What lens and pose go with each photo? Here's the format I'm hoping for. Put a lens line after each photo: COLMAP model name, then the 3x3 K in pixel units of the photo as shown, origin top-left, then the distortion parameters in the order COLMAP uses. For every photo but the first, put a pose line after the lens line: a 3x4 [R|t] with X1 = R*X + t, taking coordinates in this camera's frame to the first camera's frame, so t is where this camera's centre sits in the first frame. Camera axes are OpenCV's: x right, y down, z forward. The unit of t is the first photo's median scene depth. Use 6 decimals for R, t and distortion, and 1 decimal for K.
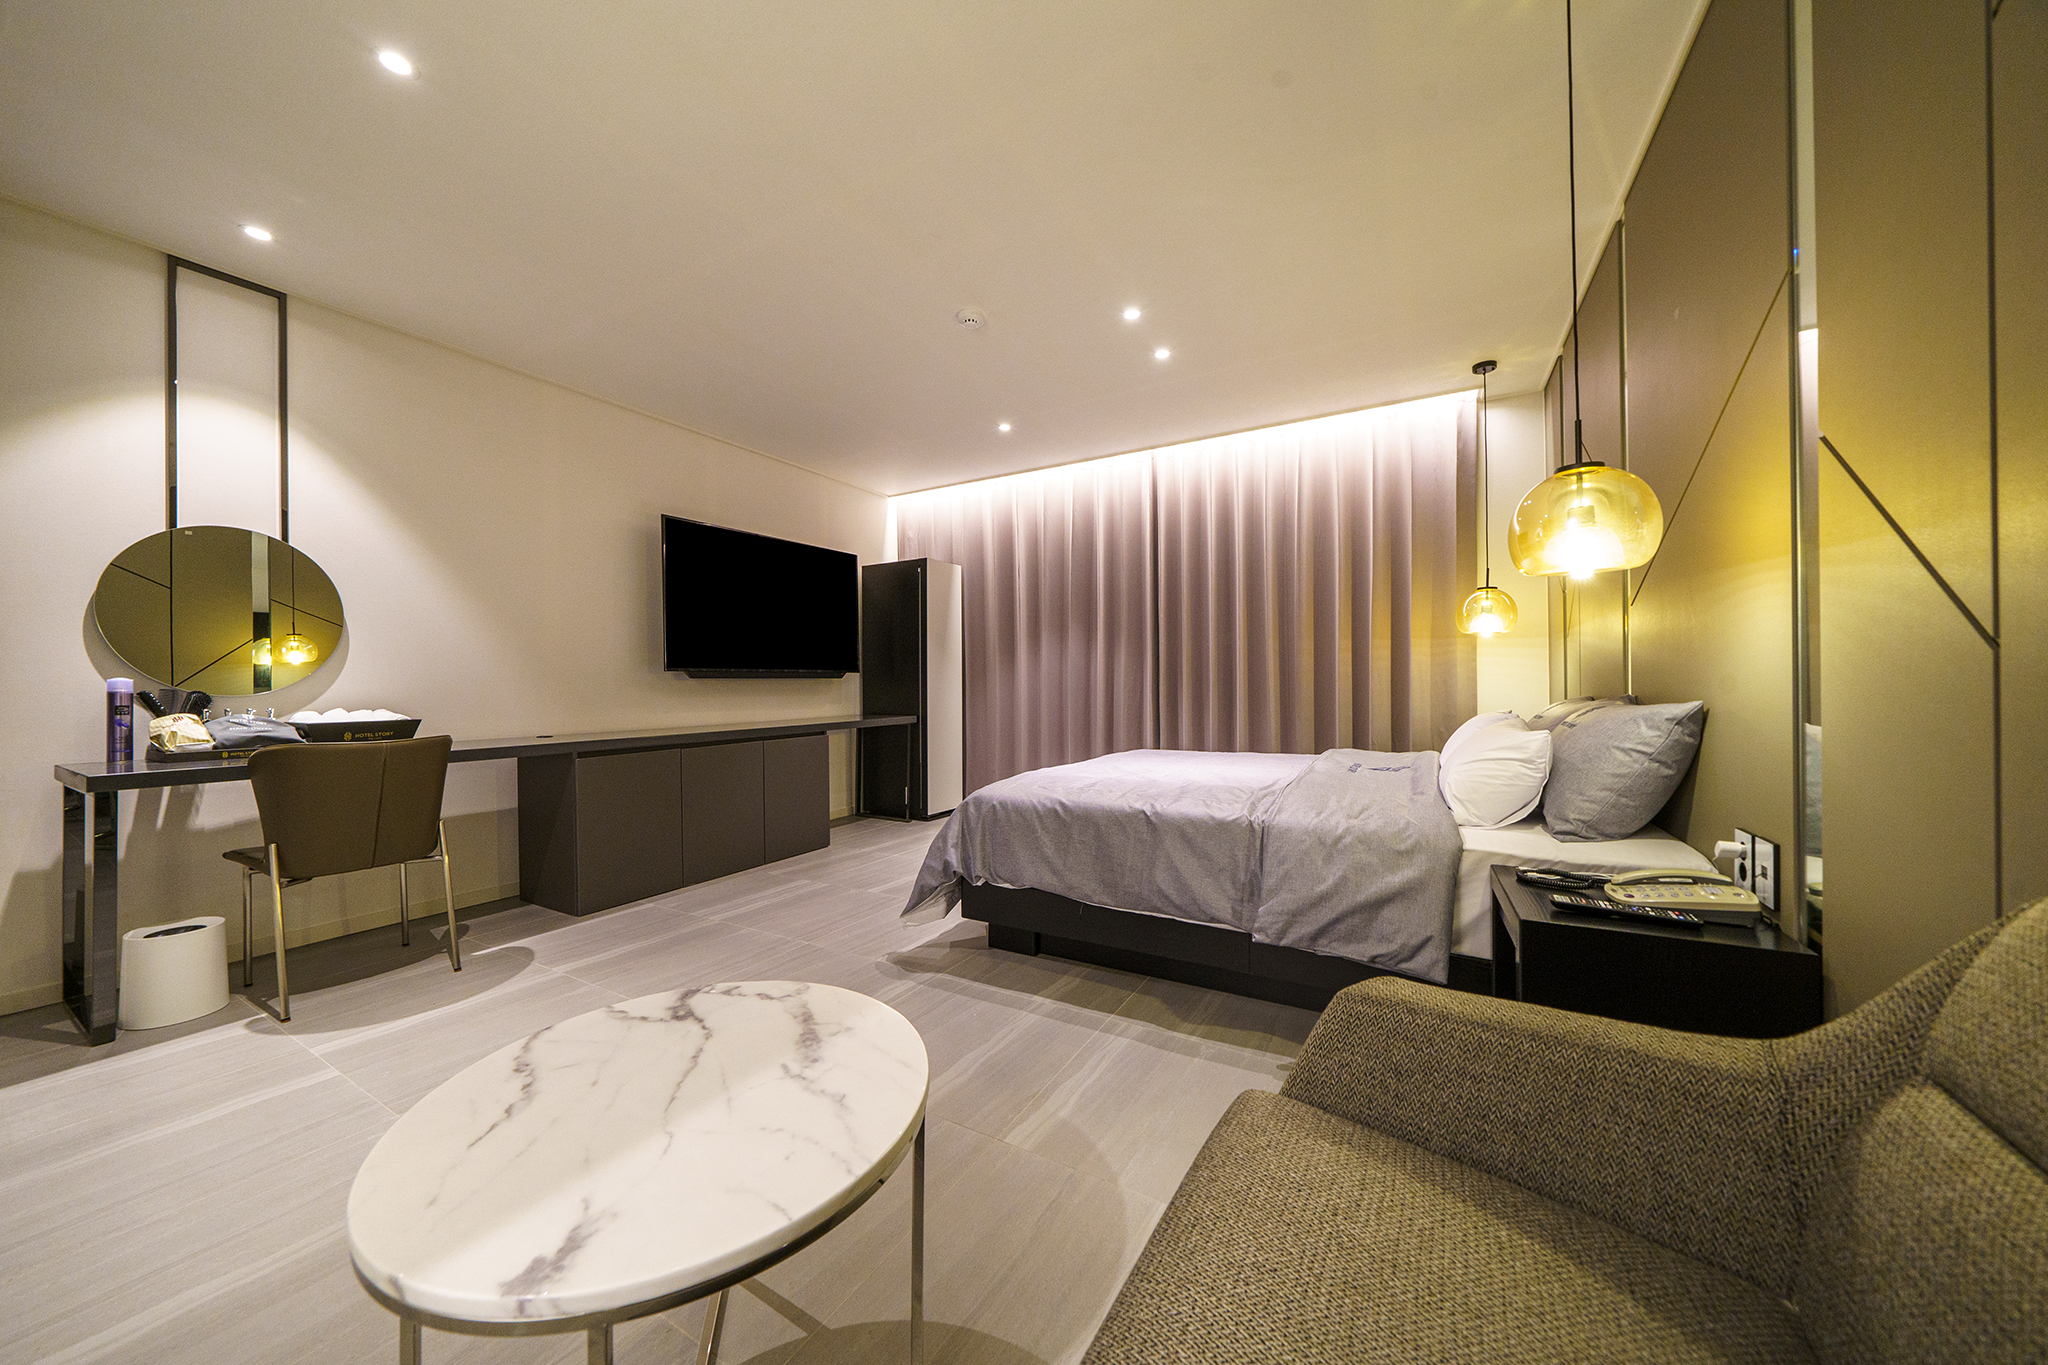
lens RADIAL K [[710.6, 0, 1019.1], [0, 710.6, 682.2], [0, 0, 1]] dist [0.000048, -0.000116]
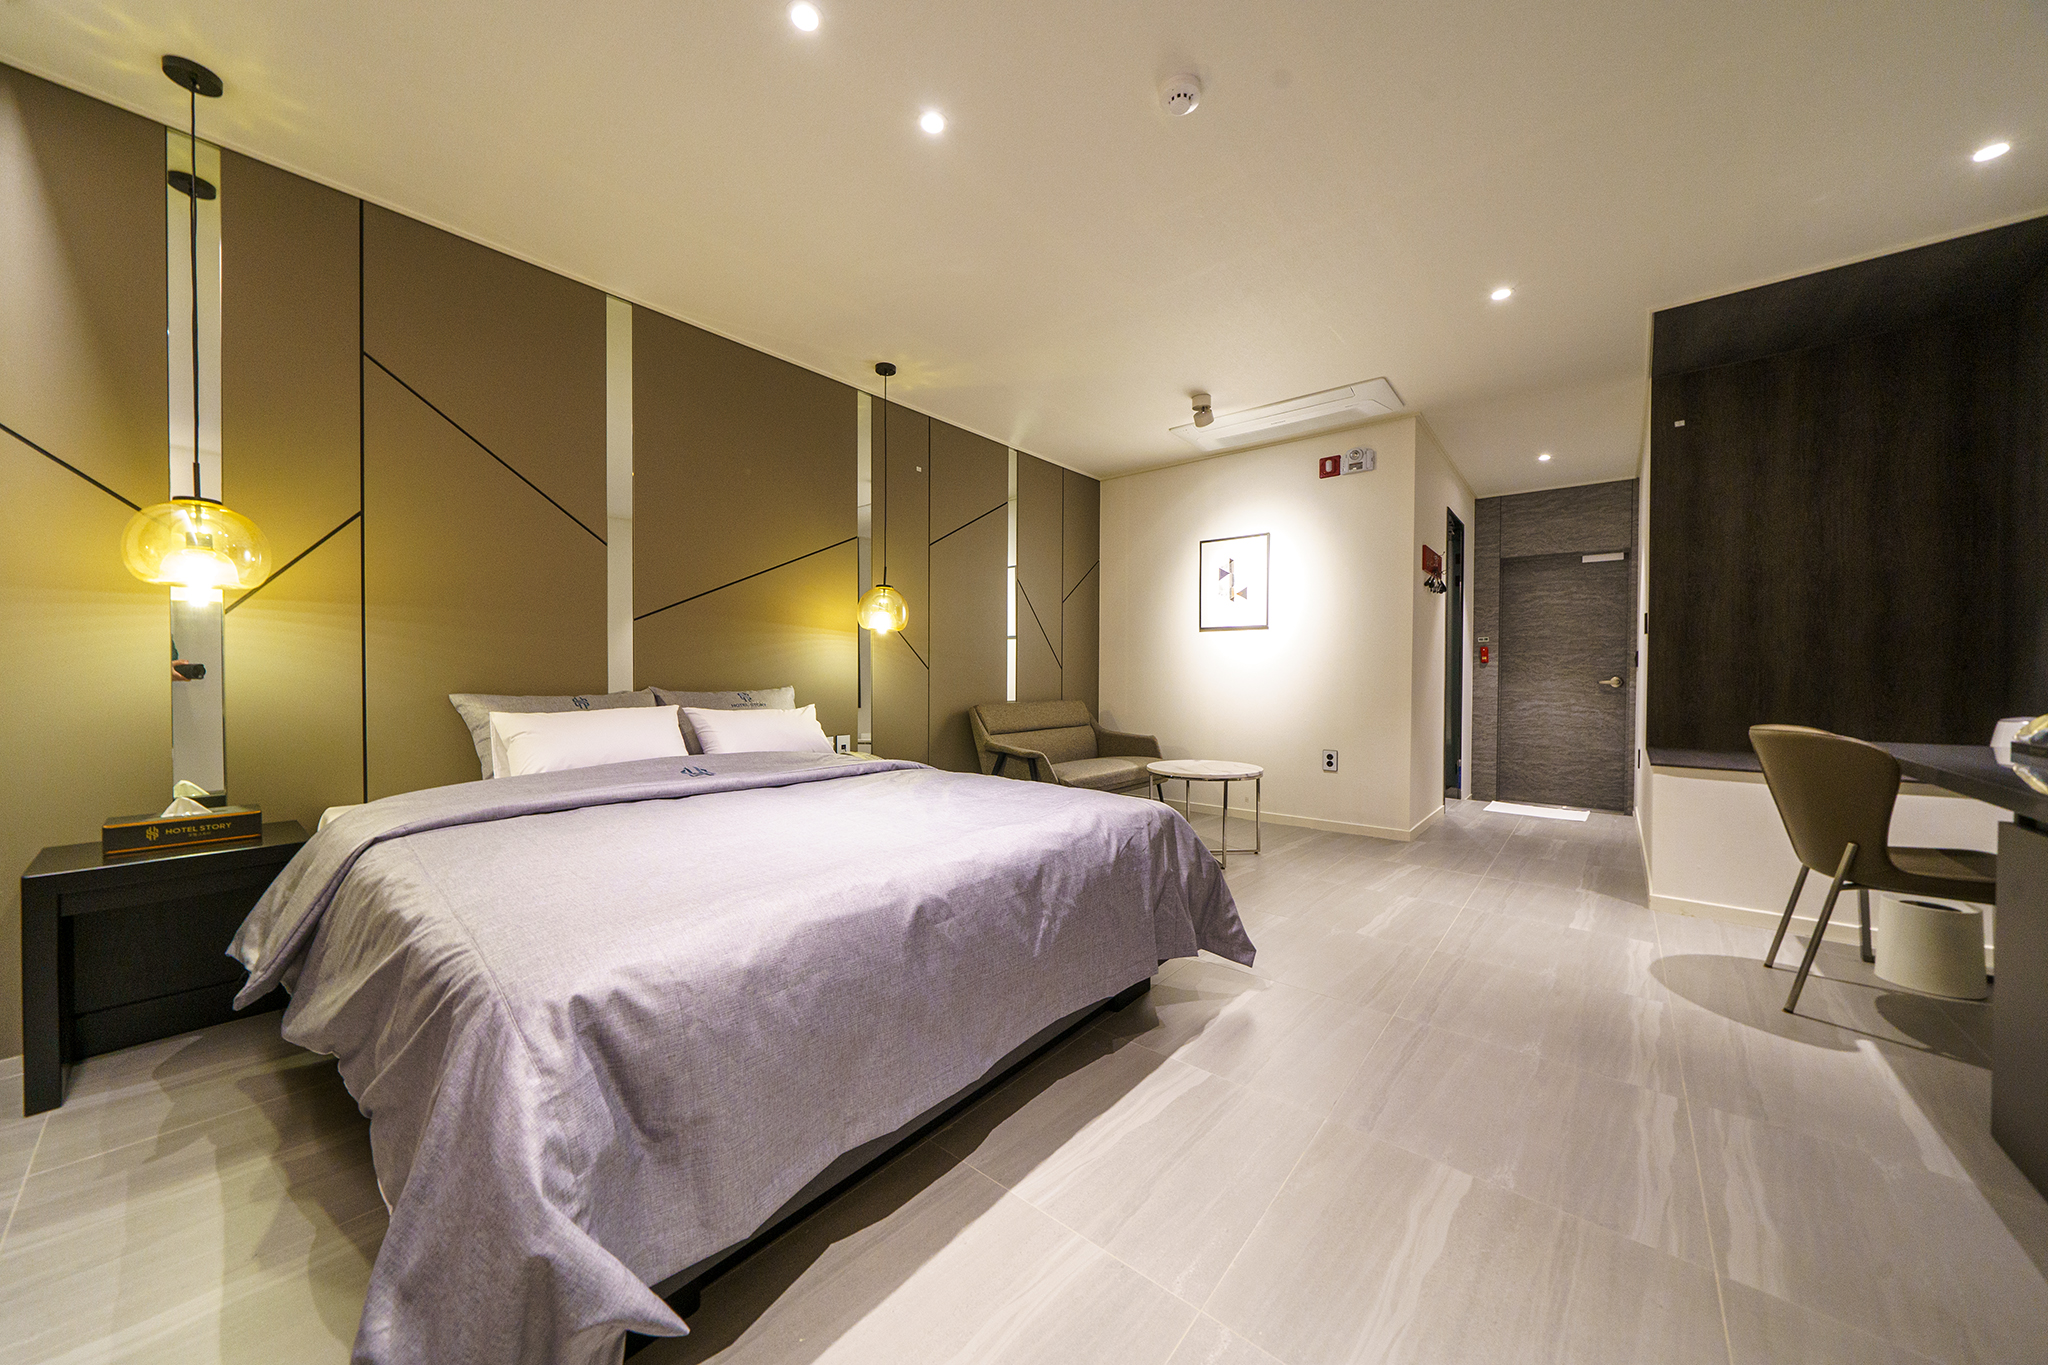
lens RADIAL K [[678.0, 0, 1024.0], [0, 678.0, 682.5], [0, 0, 1]] dist [-0.000232, 0.000065]
pose [[-0.985929, 0.002720, 0.167144, -0.027214], [0.005135, 0.999889, 0.014019, -0.006190], [-0.167088, 0.014680, -0.985833, 2.063802]]
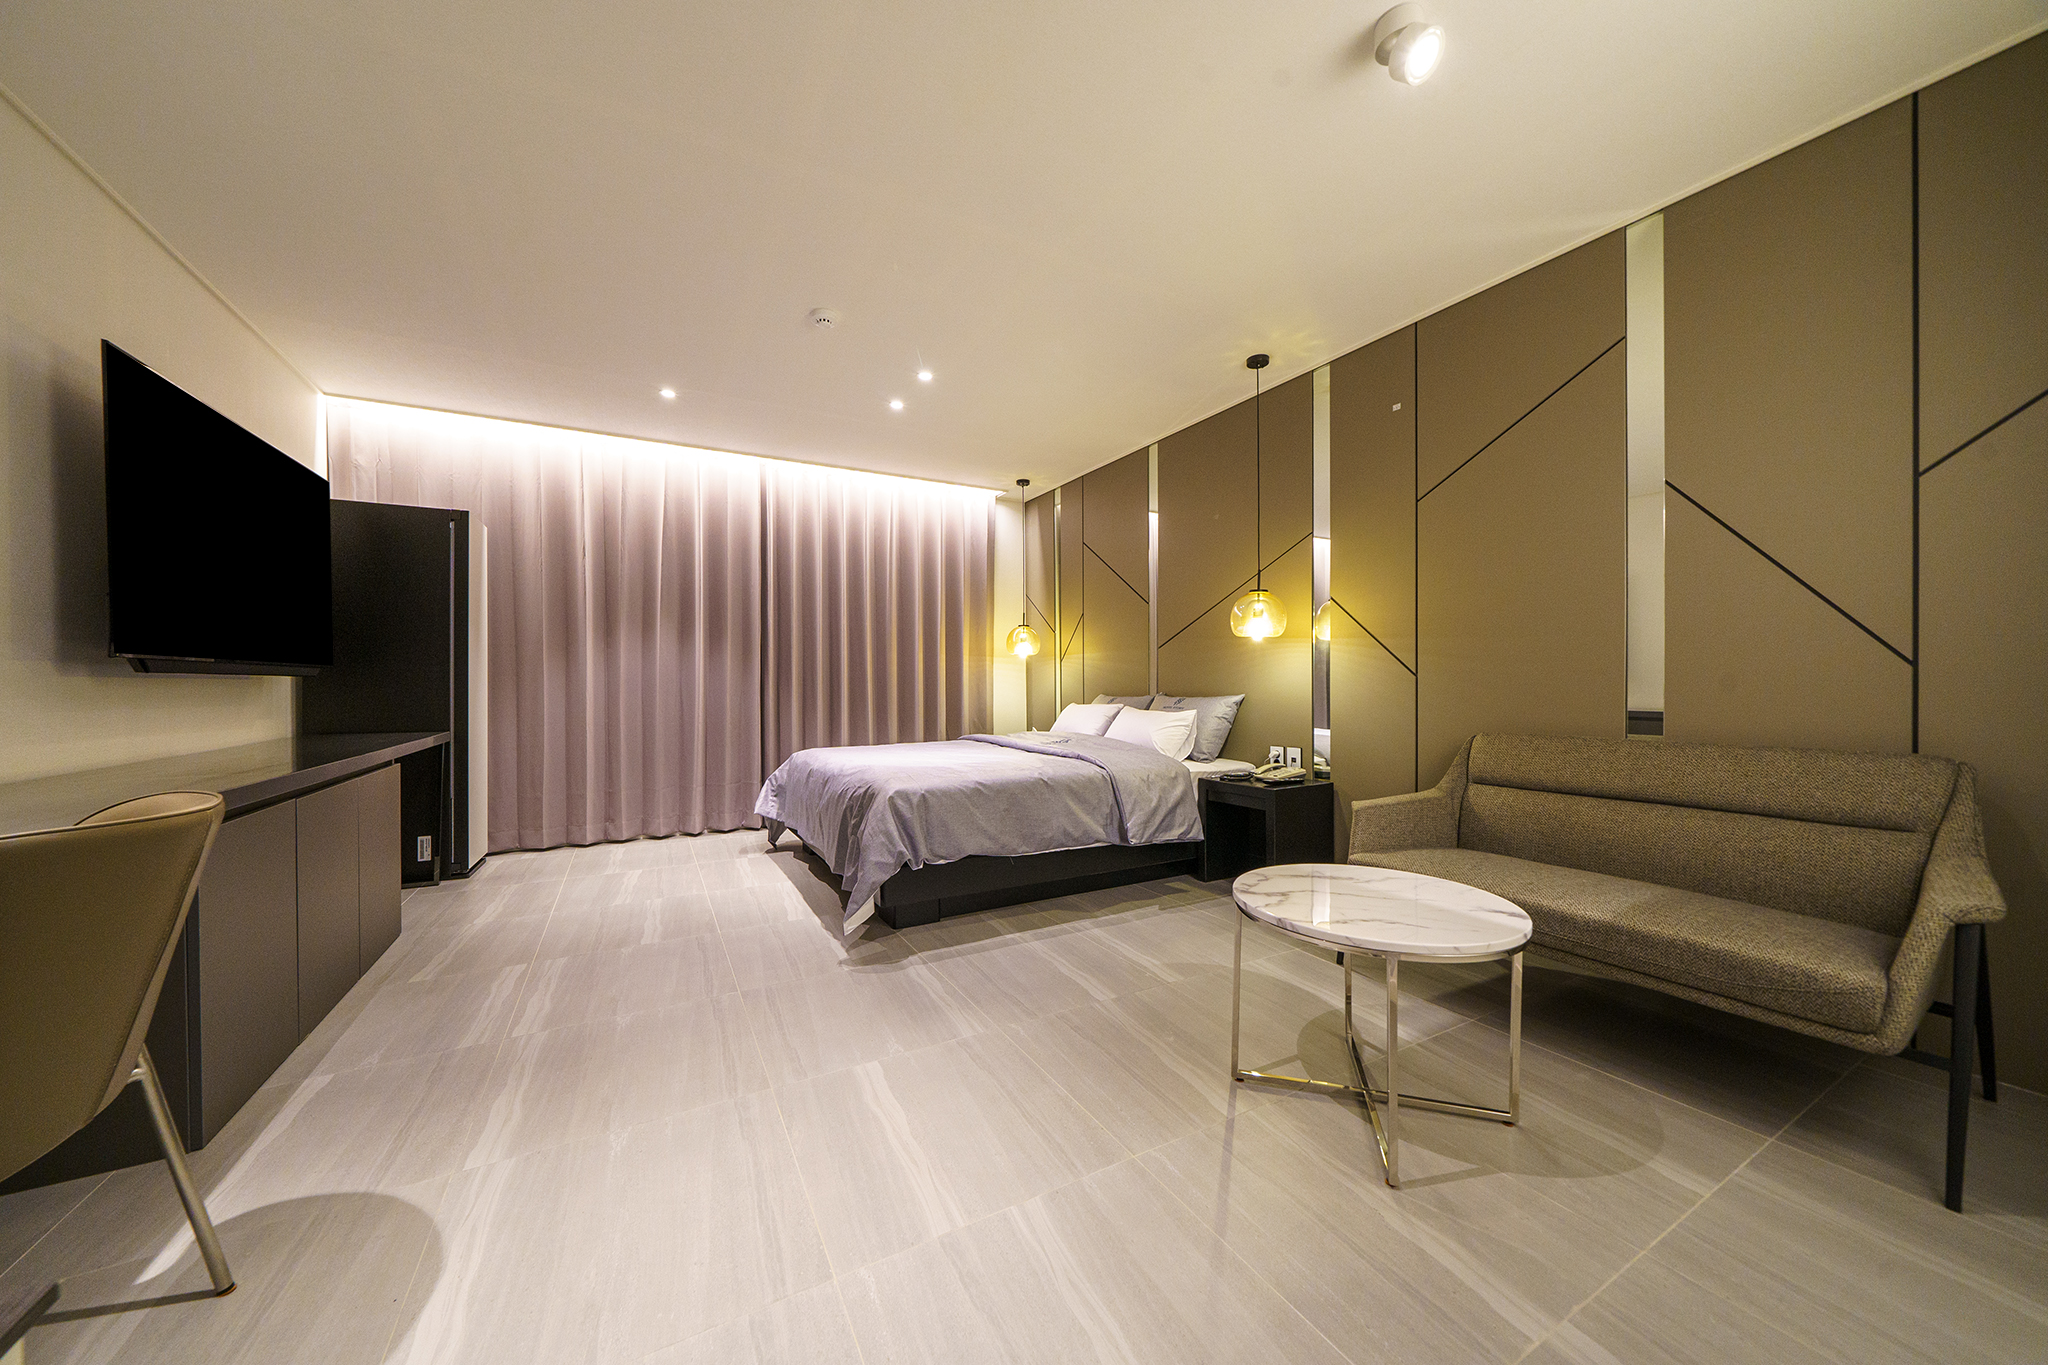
lens RADIAL K [[710.6, 0, 1019.1], [0, 710.6, 682.2], [0, 0, 1]] dist [0.000048, -0.000116]
pose [[0.505162, 0.009443, 0.862973, -0.992213], [-0.002465, 0.999952, -0.009499, 0.008207], [-0.863021, 0.002671, 0.505161, 0.330086]]
